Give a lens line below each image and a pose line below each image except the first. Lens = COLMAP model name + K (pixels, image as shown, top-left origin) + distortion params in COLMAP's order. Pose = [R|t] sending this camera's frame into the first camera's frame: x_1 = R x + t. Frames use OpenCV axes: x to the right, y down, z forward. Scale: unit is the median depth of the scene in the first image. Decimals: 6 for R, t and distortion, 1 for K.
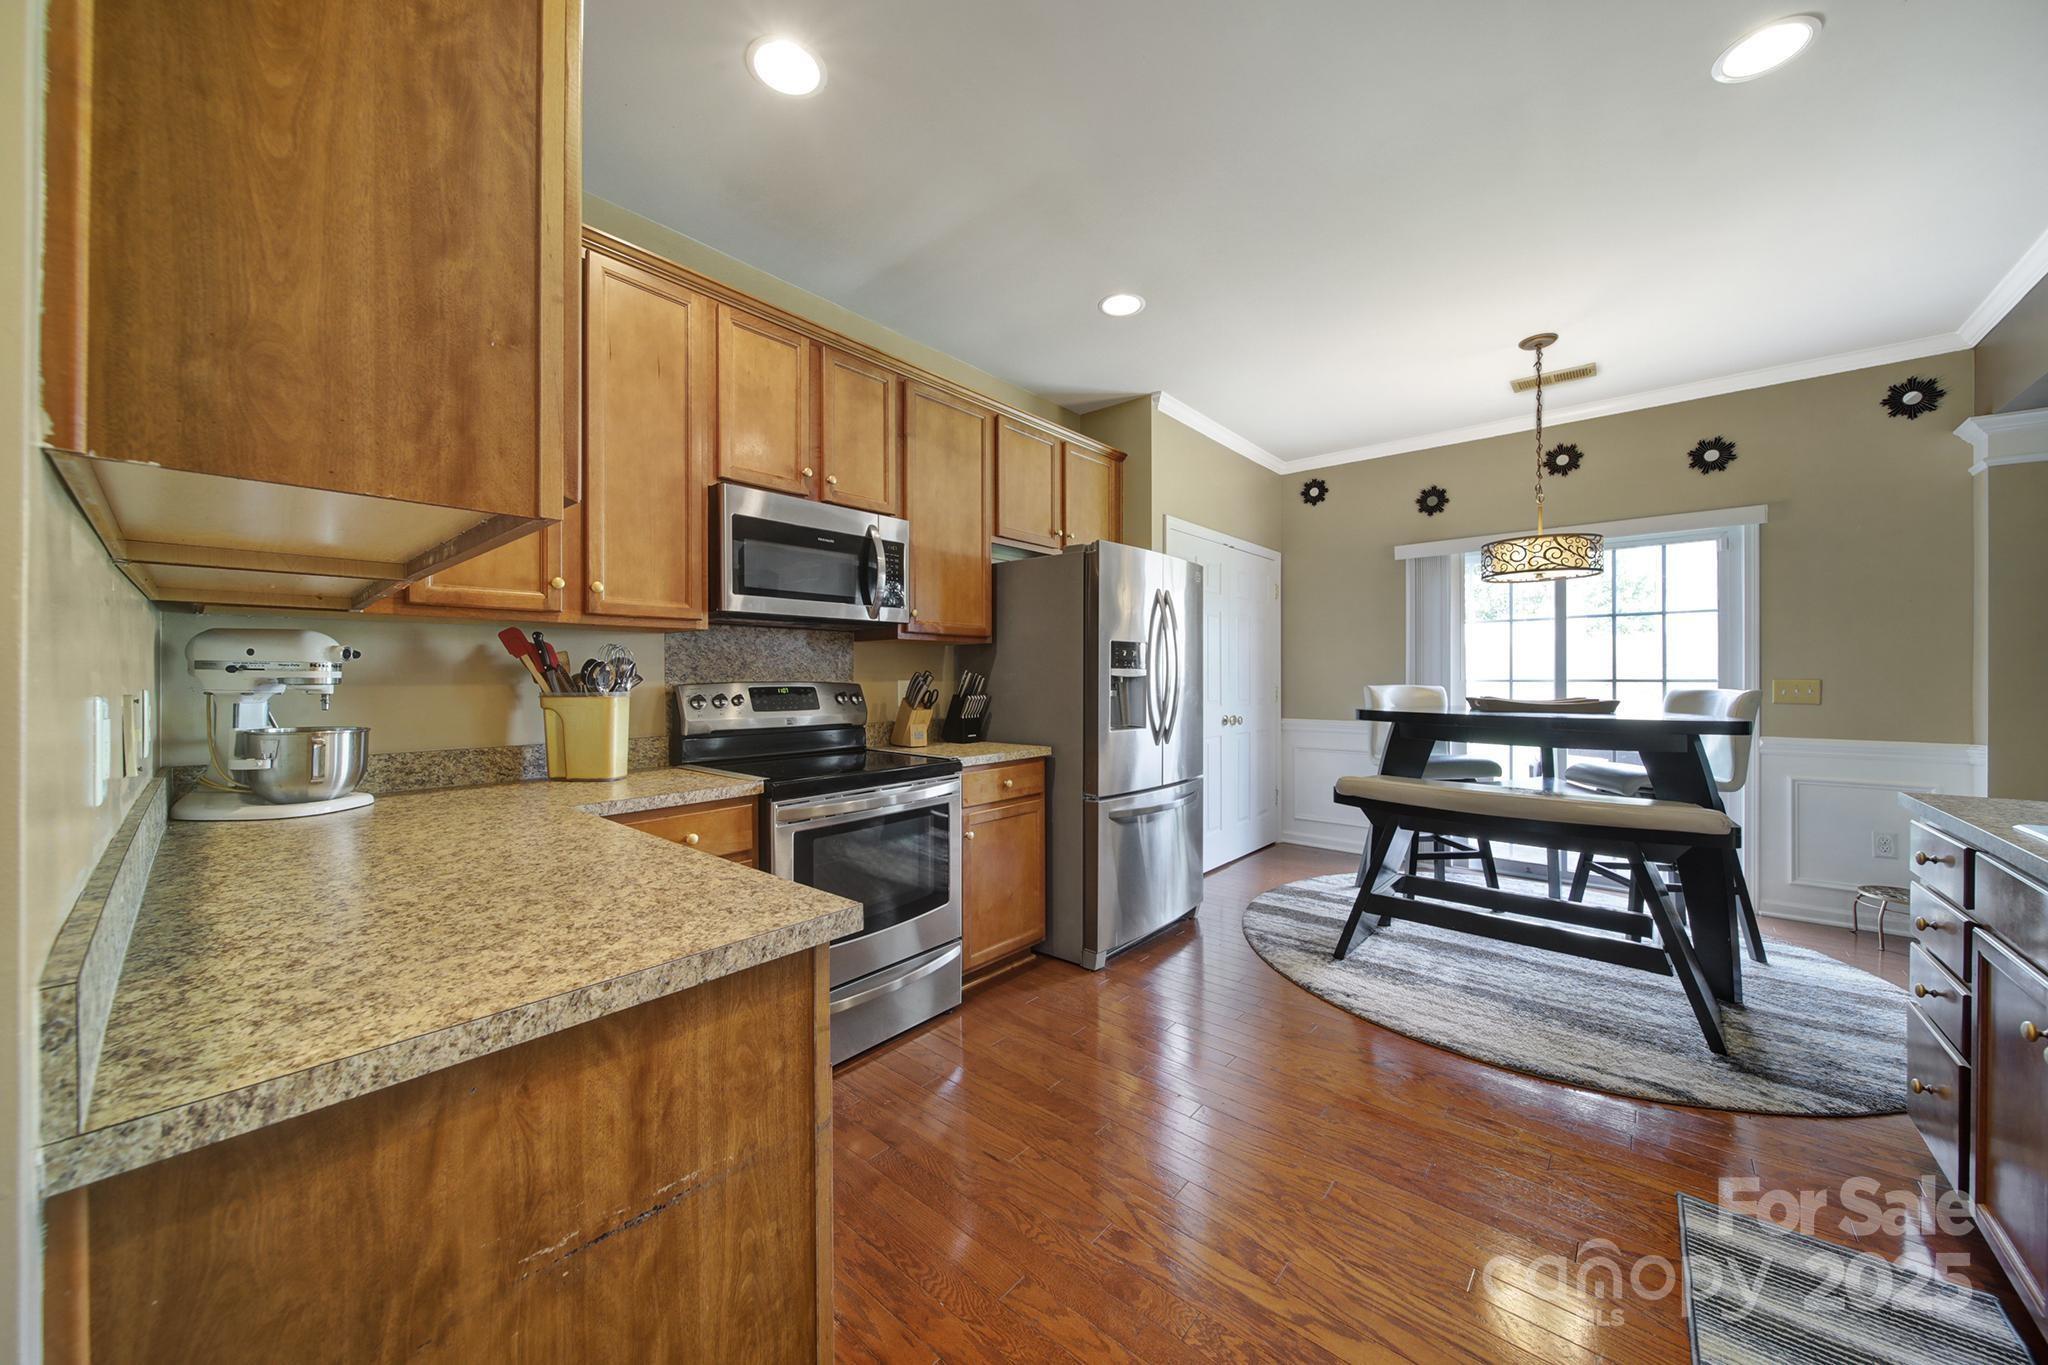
lens RADIAL K [[723.0, 0, 1029.4], [0, 723.0, 679.6], [0, 0, 1]] dist [-0.001294, -0.001036]
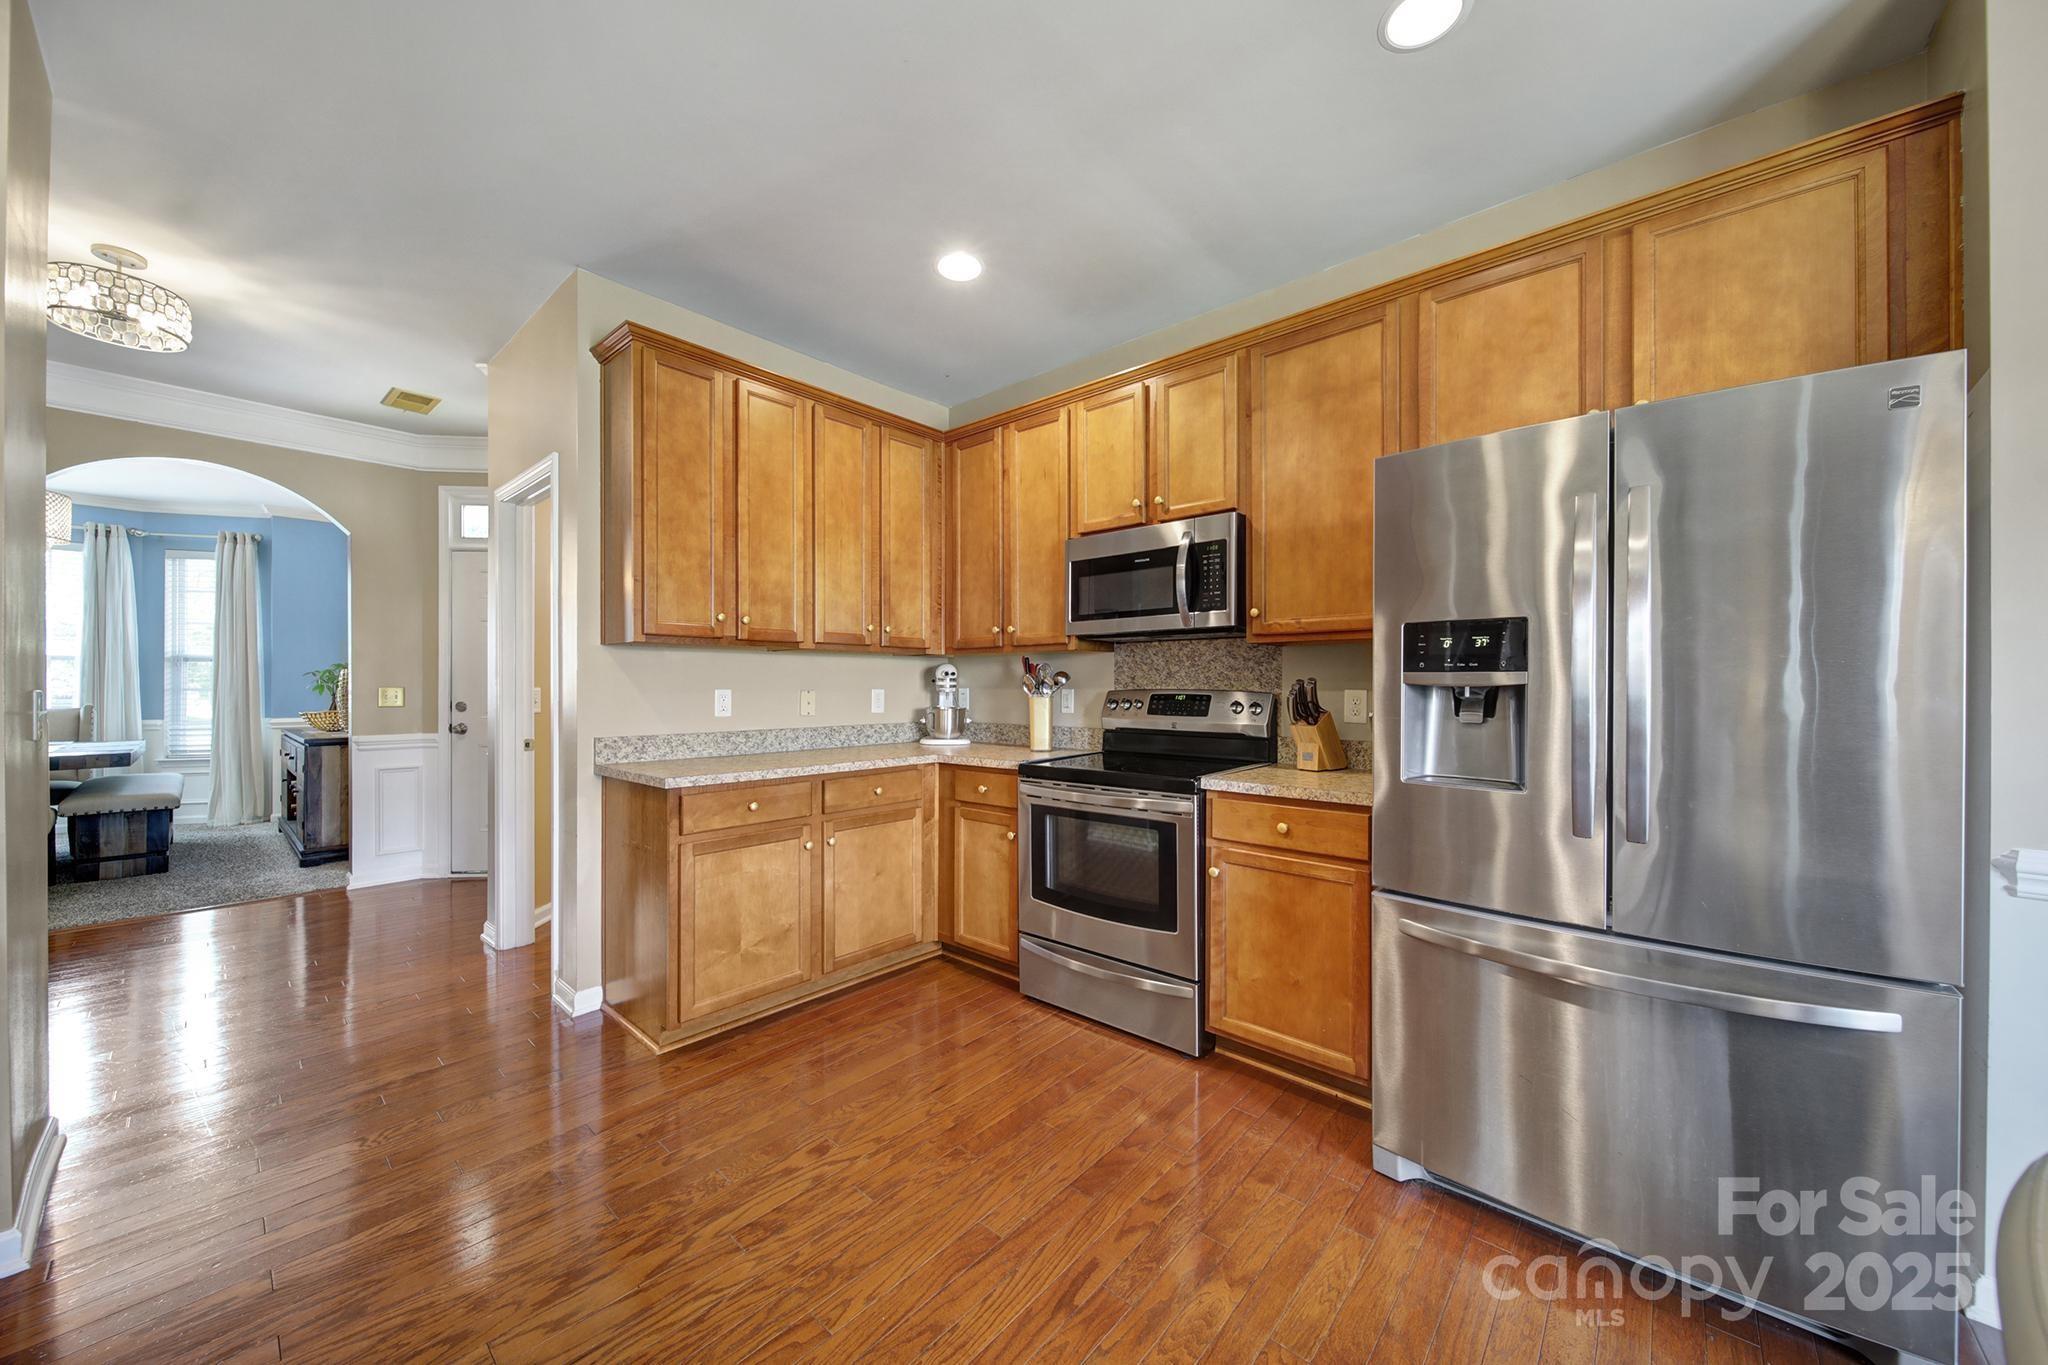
lens RADIAL K [[723.0, 0, 1023.5], [0, 723.0, 687.3], [0, 0, 1]] dist [-0.001294, -0.001036]
pose [[-0.015456, 0.006100, -0.999862, 0.622181], [-0.003656, 0.999974, 0.006157, -0.004688], [0.999874, 0.003750, -0.015433, 0.635562]]
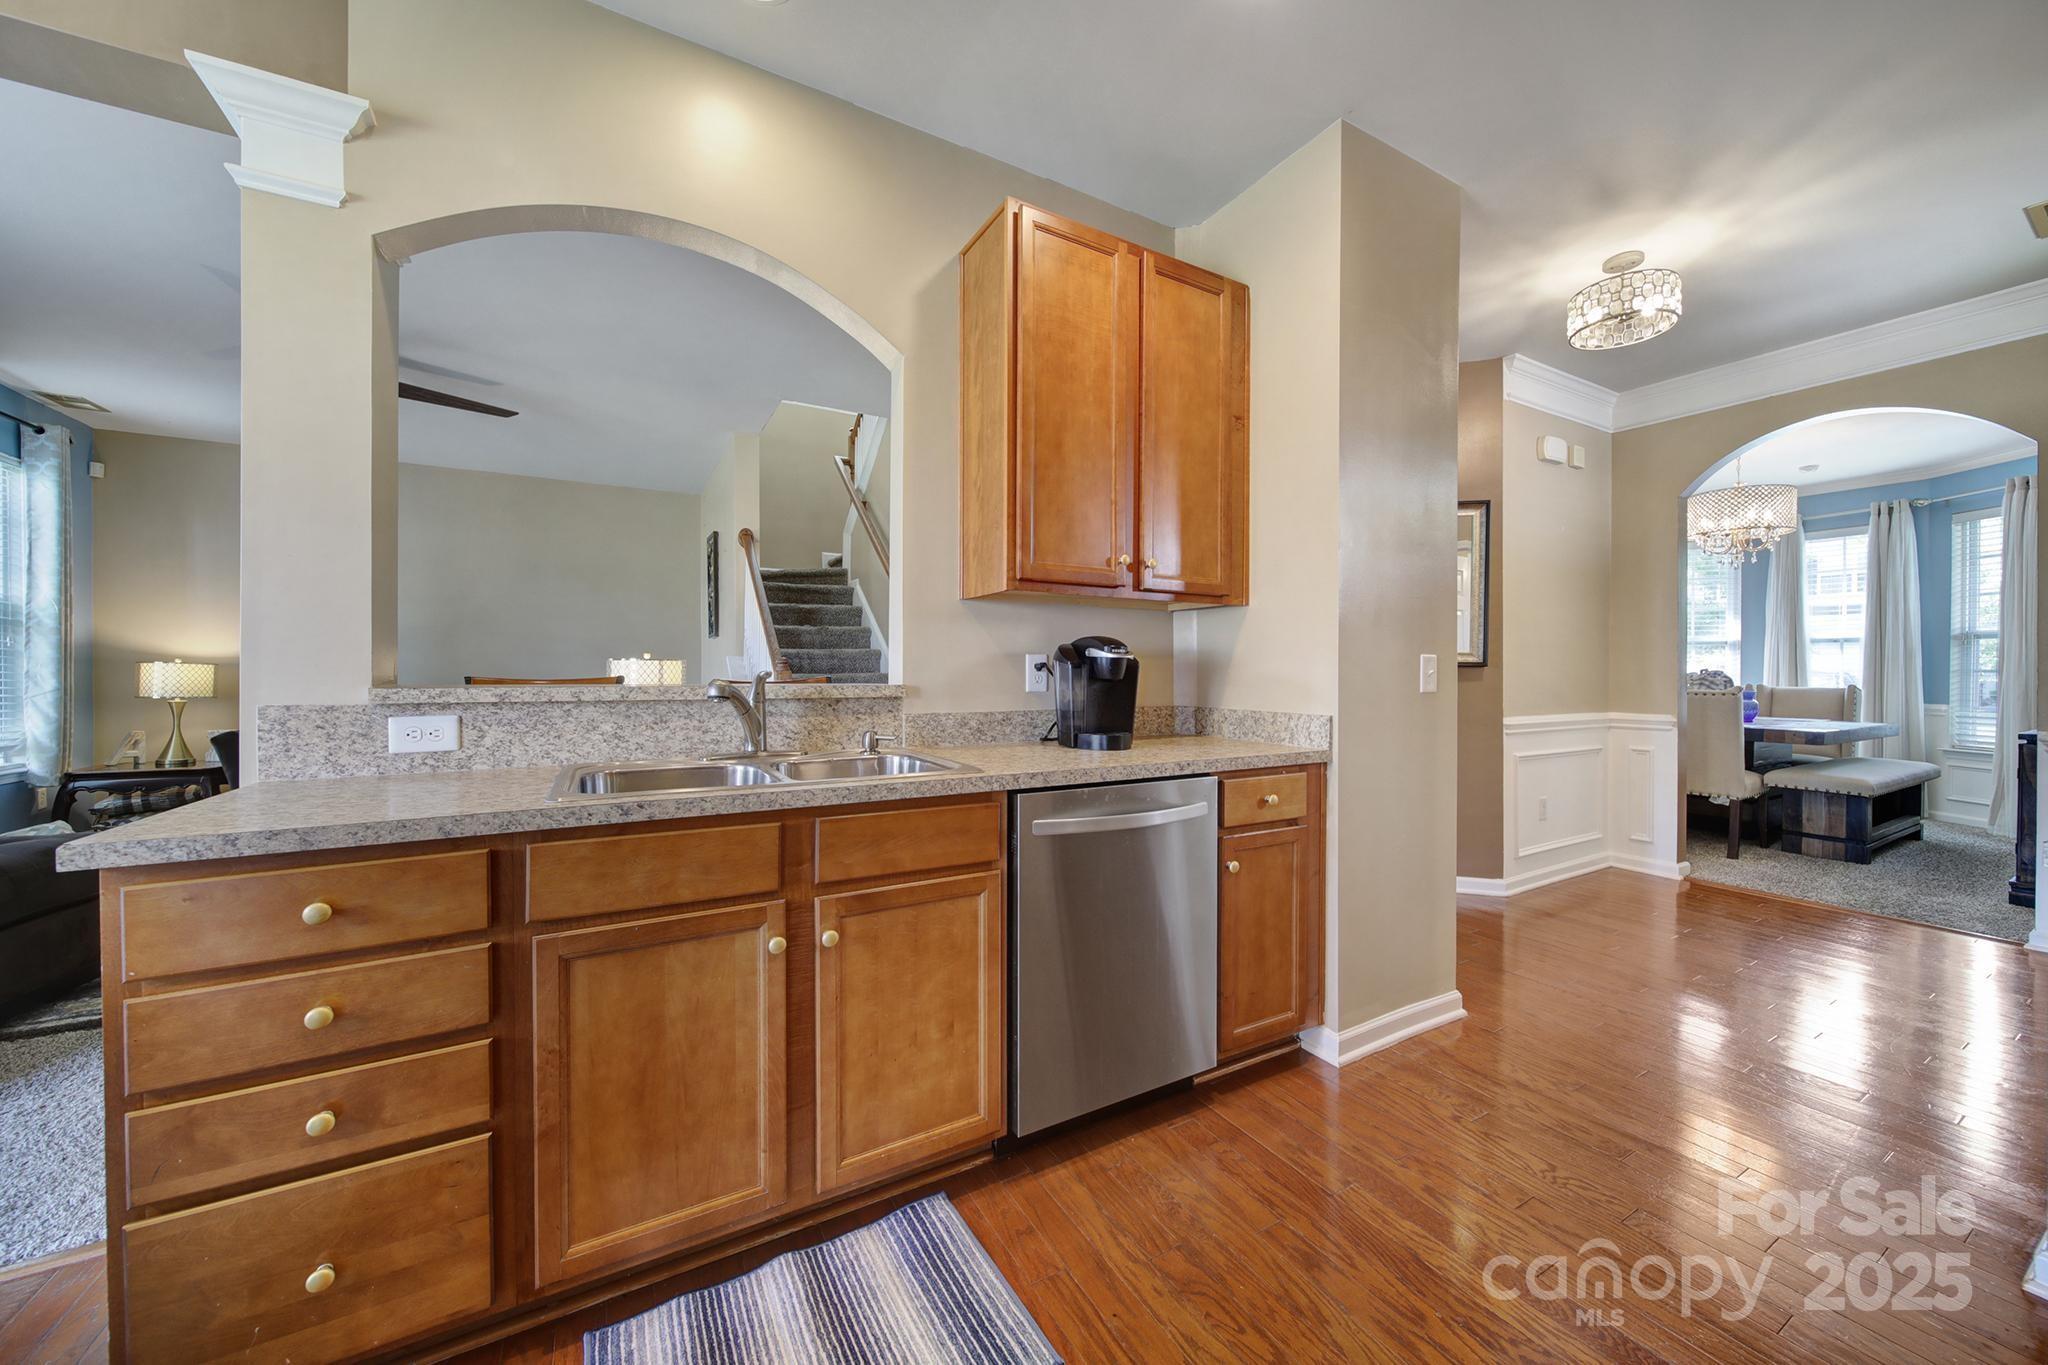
lens RADIAL K [[723.0, 0, 1016.5], [0, 723.0, 677.1], [0, 0, 1]] dist [-0.001294, -0.001036]
pose [[-0.942419, -0.001908, 0.334430, 0.248970], [0.001171, 0.999959, 0.009006, 0.018511], [-0.334433, 0.008879, -0.942378, 0.688631]]
